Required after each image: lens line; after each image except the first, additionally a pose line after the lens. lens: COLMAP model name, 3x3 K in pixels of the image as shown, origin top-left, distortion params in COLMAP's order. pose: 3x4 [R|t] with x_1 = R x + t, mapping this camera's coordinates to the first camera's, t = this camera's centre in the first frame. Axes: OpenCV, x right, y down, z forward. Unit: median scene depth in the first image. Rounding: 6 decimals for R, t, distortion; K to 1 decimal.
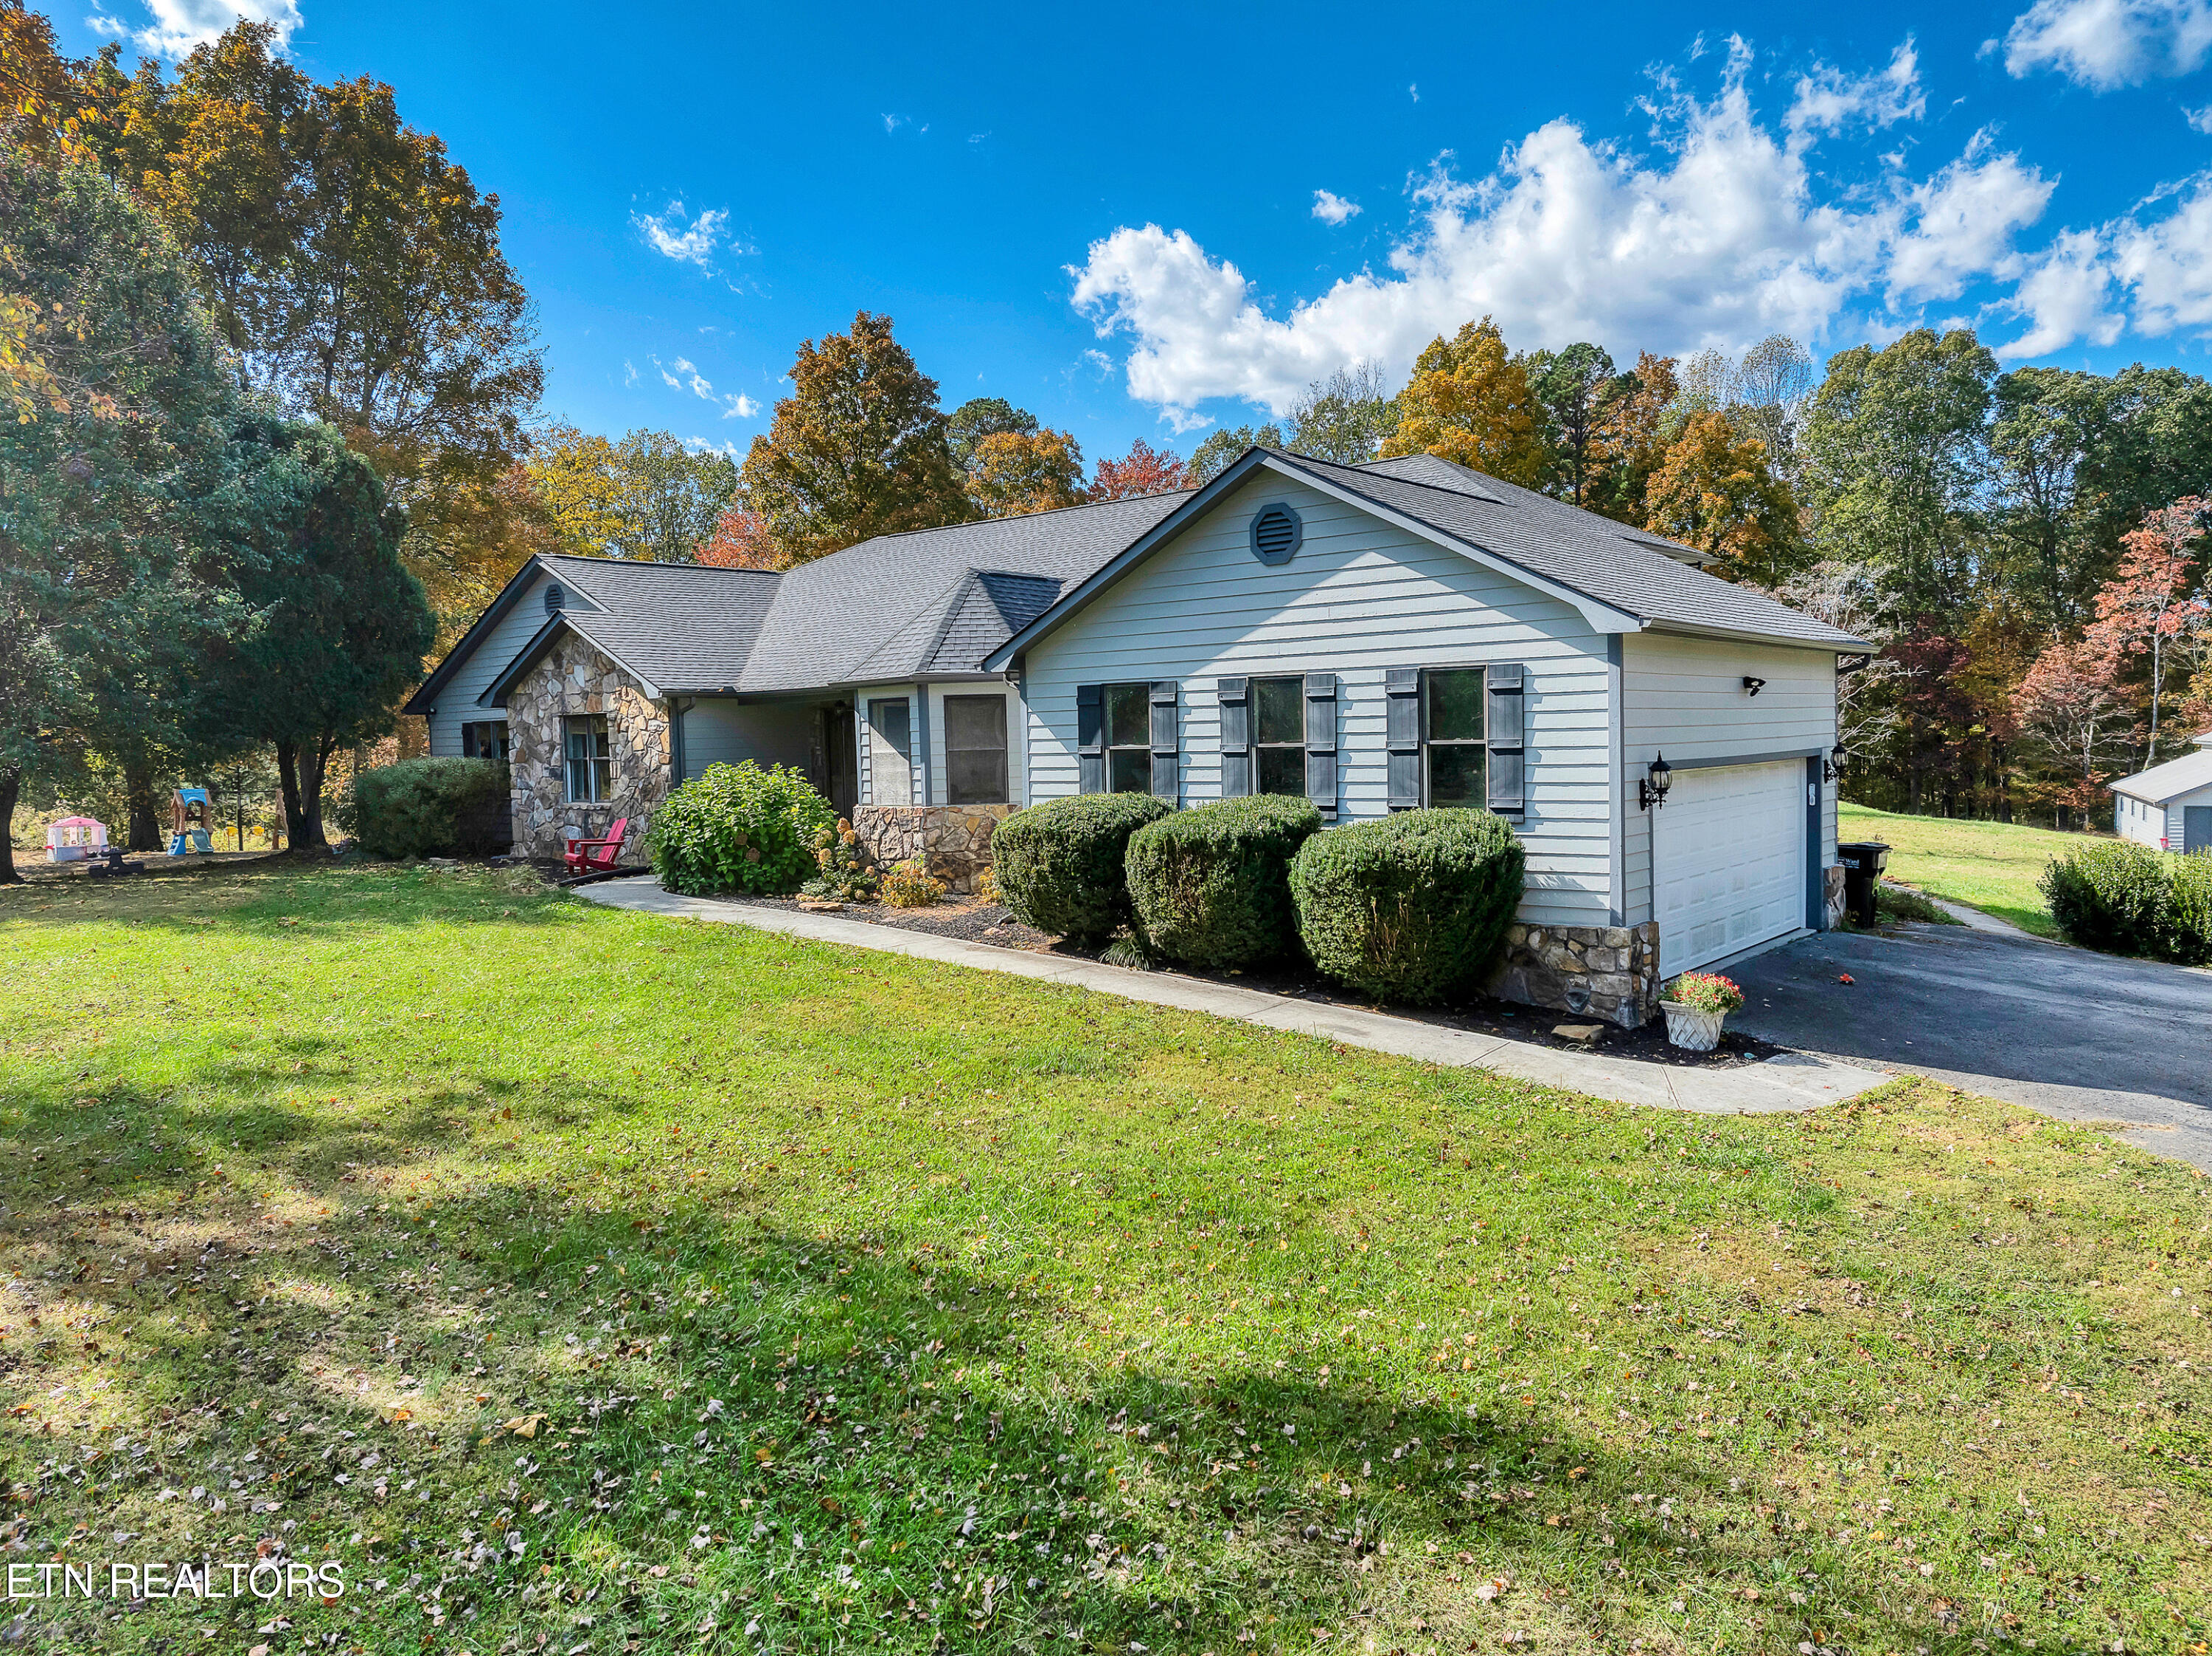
lens RADIAL K [[1547.6, 0, 1120.8], [0, 1547.6, 830.2], [0, 0, 1]] dist [-0.028486, -0.003034]
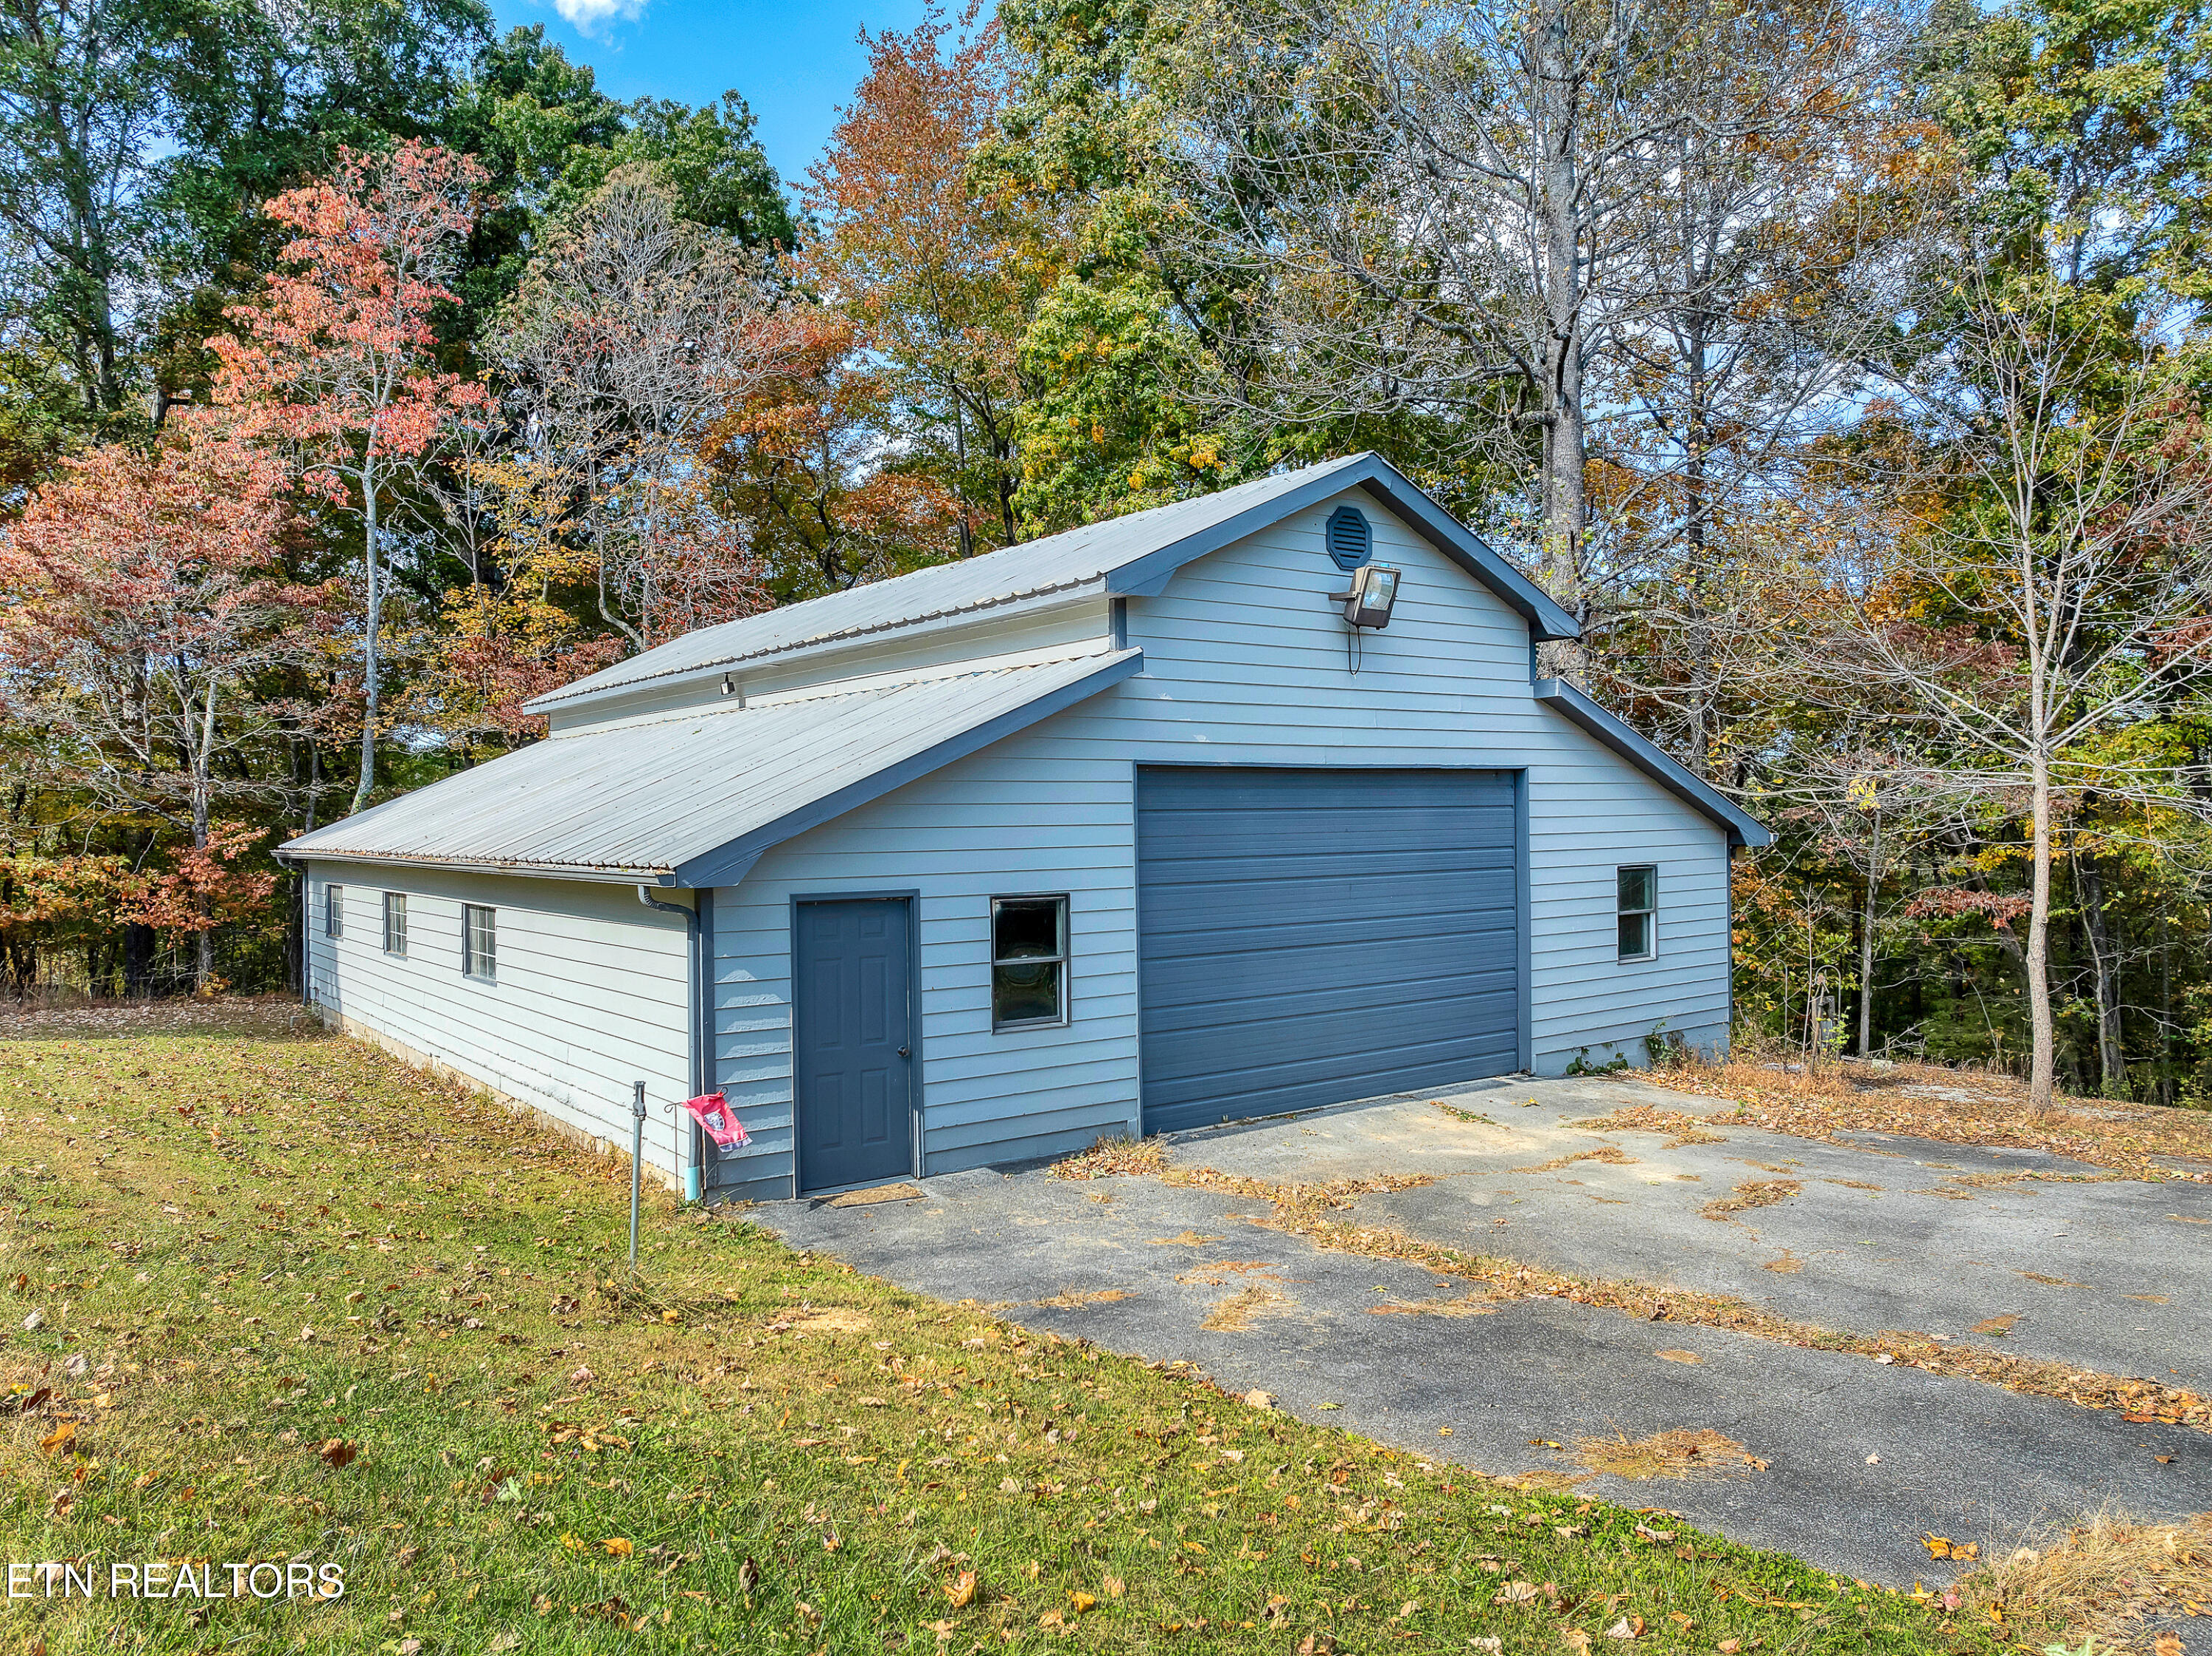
lens RADIAL K [[1560.5, 0, 1106.0], [0, 1560.5, 828.0], [0, 0, 1]] dist [-0.040432, -0.004046]
pose [[0.442346, 0.009046, 0.896799, 1.533085], [0.060545, 0.997367, -0.039924, -0.041499], [-0.894798, 0.071957, 0.440634, 2.479000]]
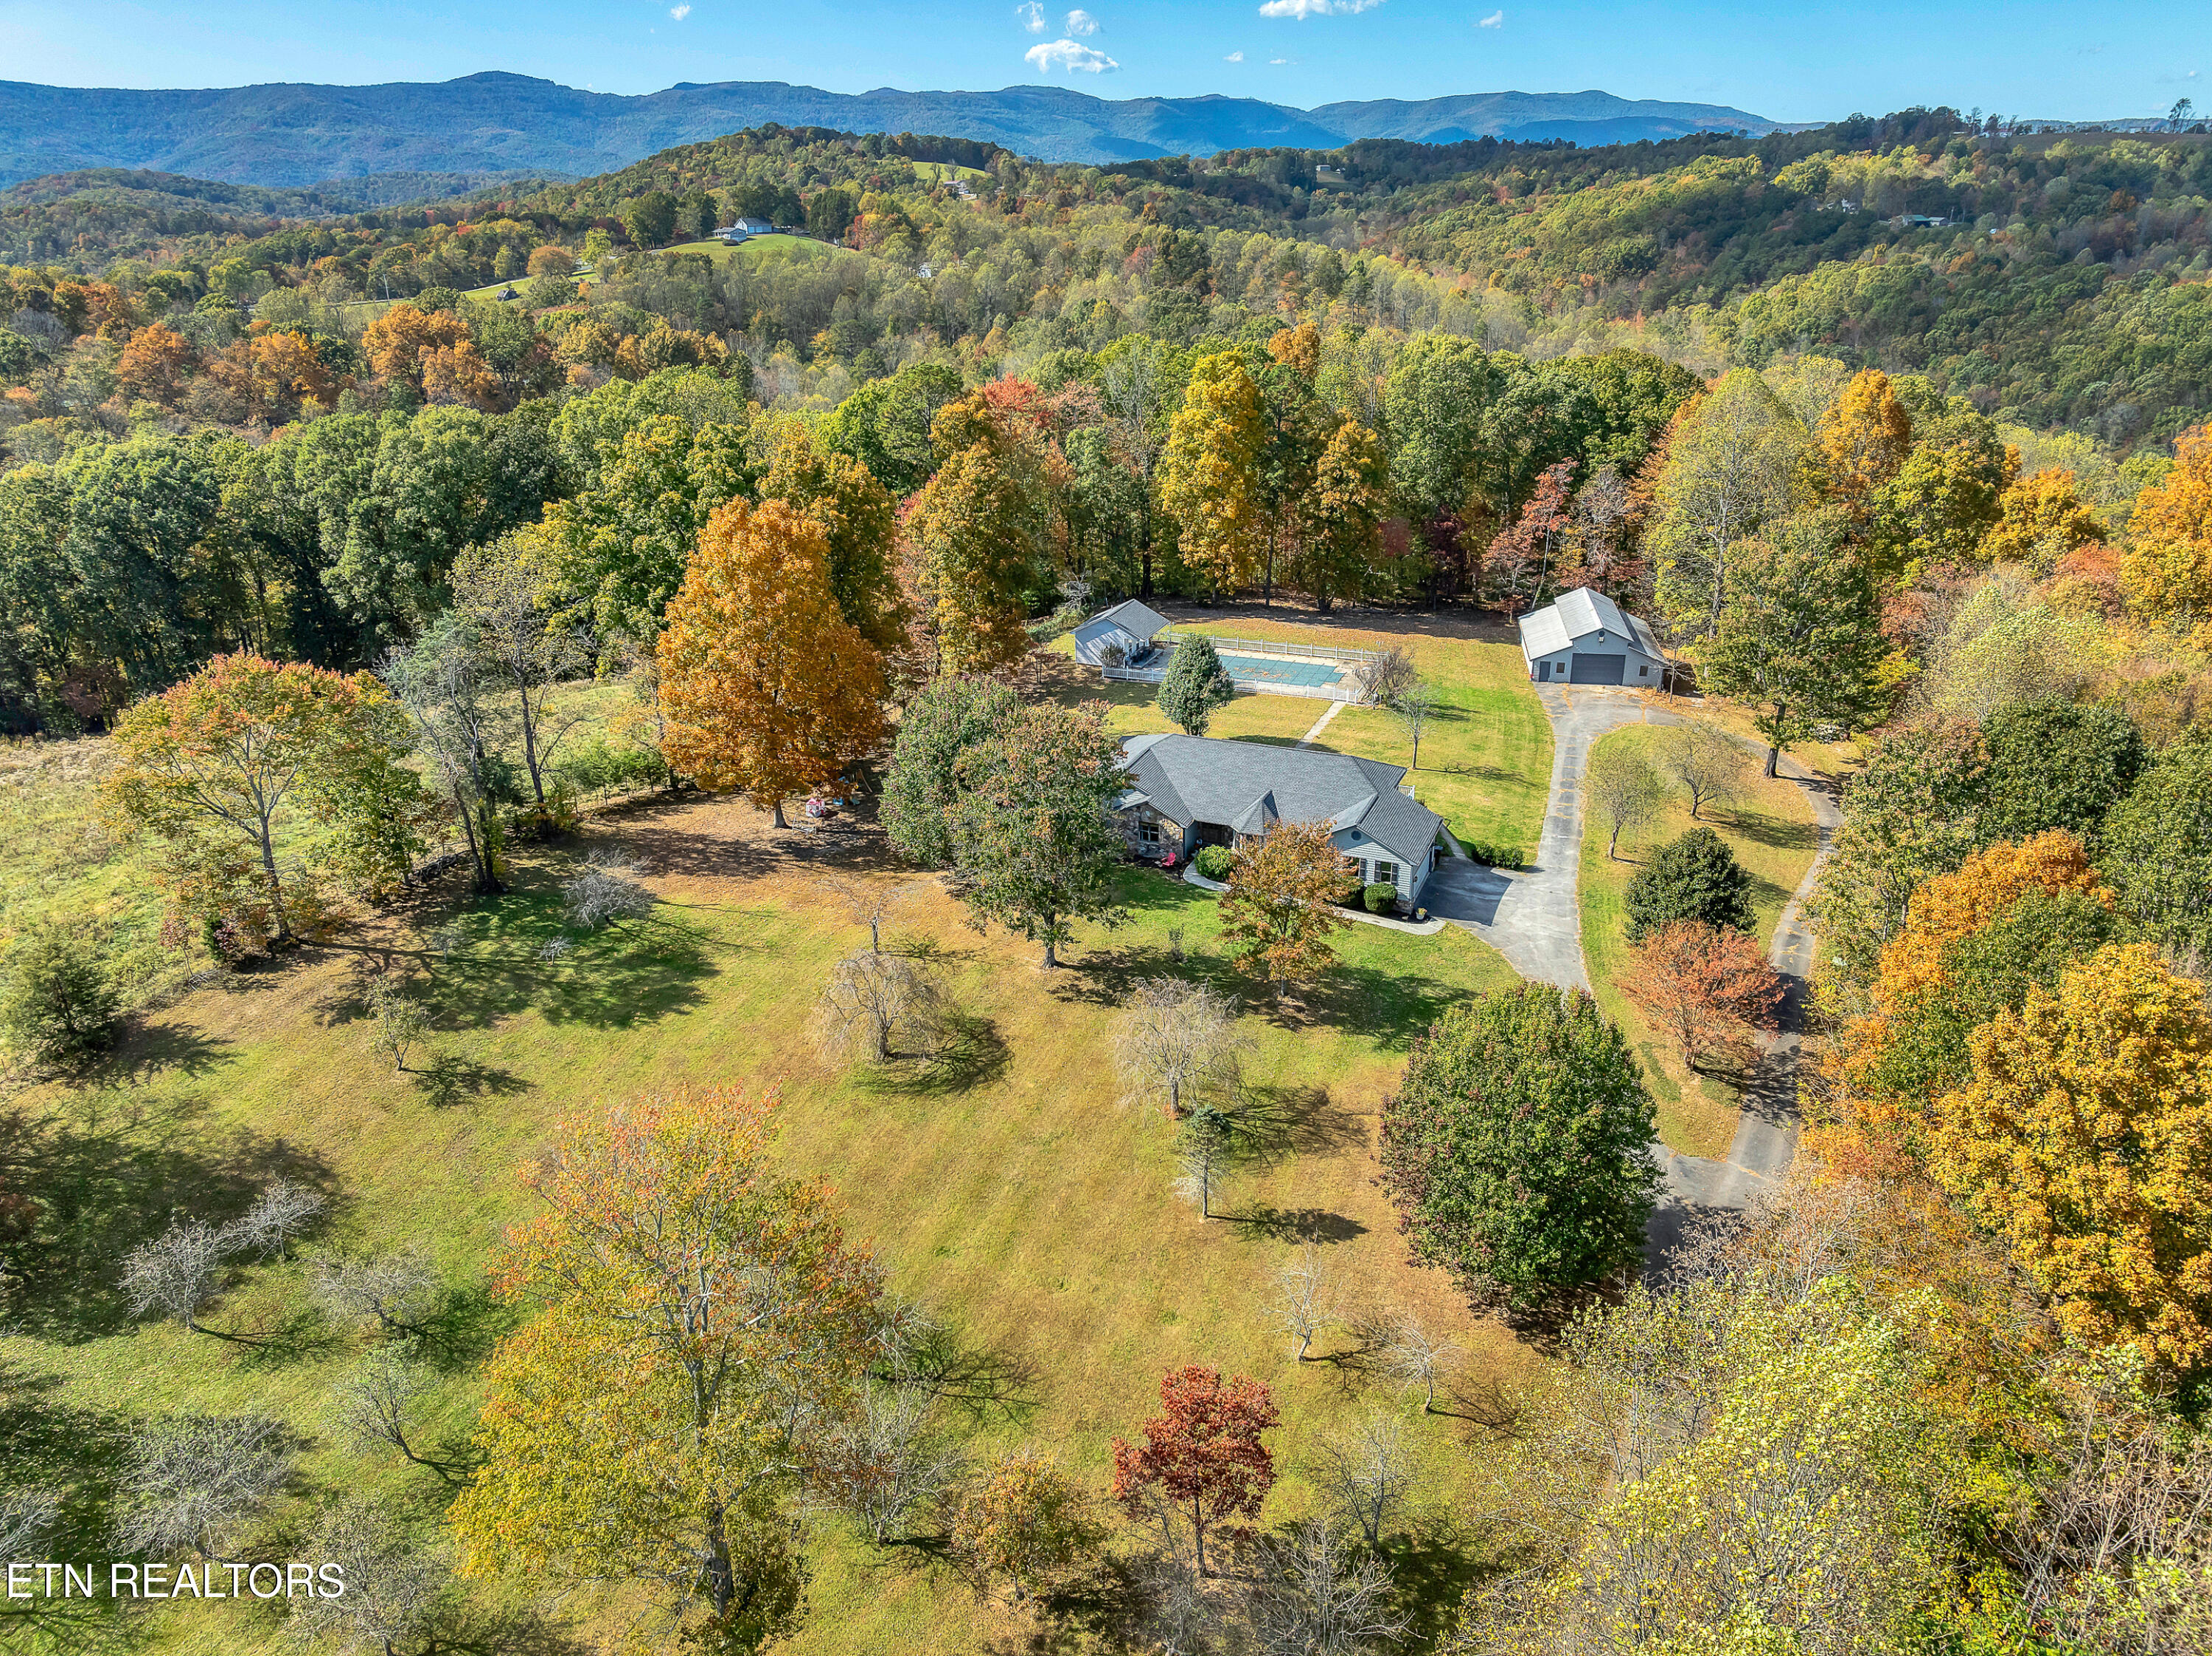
lens RADIAL K [[1560.5, 0, 1106.0], [0, 1560.5, 828.0], [0, 0, 1]] dist [-0.040432, -0.004046]
pose [[0.957163, -0.099886, 0.271774, -1.778590], [0.004730, 0.943881, 0.330251, -1.599983], [-0.289510, -0.314819, 0.903921, -3.009782]]
